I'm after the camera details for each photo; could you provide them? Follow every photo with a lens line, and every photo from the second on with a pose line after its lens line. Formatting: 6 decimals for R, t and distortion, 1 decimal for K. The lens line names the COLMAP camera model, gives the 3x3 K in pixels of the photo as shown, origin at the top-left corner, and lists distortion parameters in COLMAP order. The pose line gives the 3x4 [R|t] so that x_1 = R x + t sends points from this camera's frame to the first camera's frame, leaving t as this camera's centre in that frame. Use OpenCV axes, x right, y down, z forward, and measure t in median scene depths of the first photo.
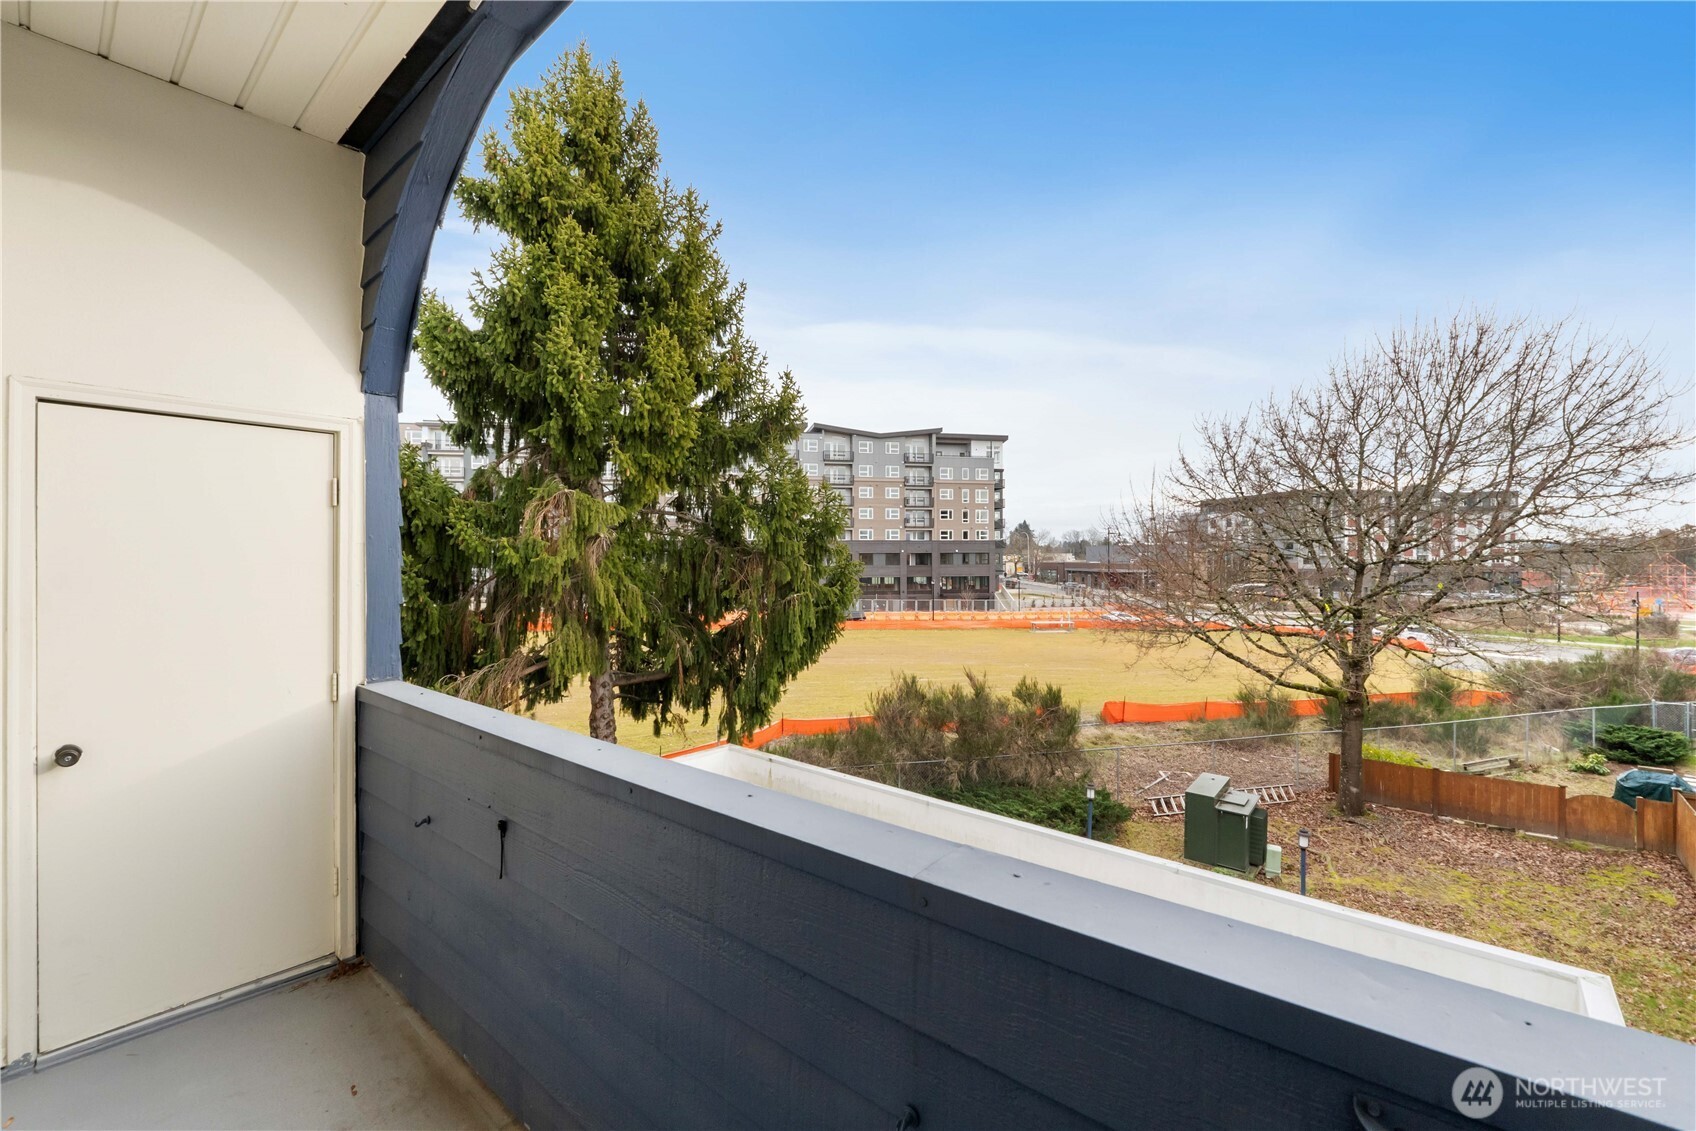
lens RADIAL K [[733.0, 0, 848.0], [0, 733.0, 565.5], [0, 0, 1]] dist [-0.002148, -0.000222]
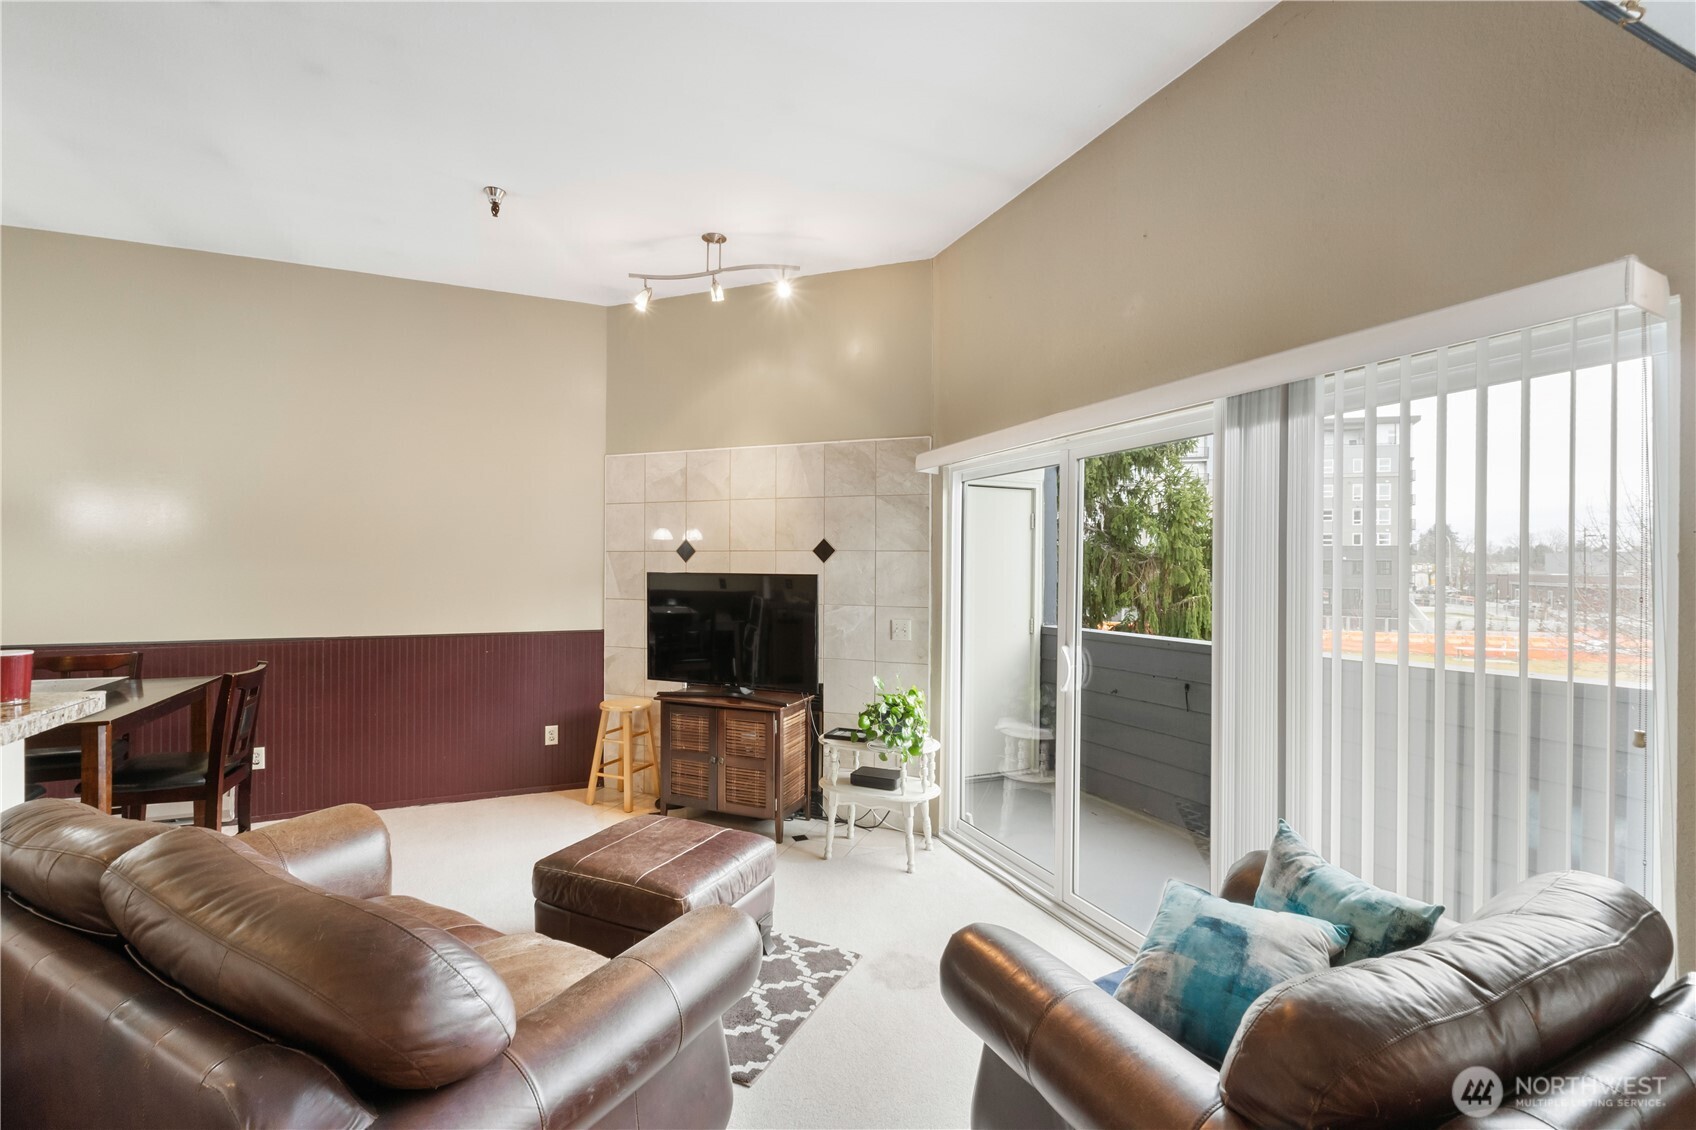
lens RADIAL K [[746.1, 0, 848.0], [0, 746.1, 565.0], [0, 0, 1]] dist [0.000033, -0.000086]
pose [[0.905581, 0.008440, -0.424090, -0.316200], [-0.012409, 0.999901, -0.006597, 0.029249], [0.423992, 0.011236, 0.905596, -0.902770]]
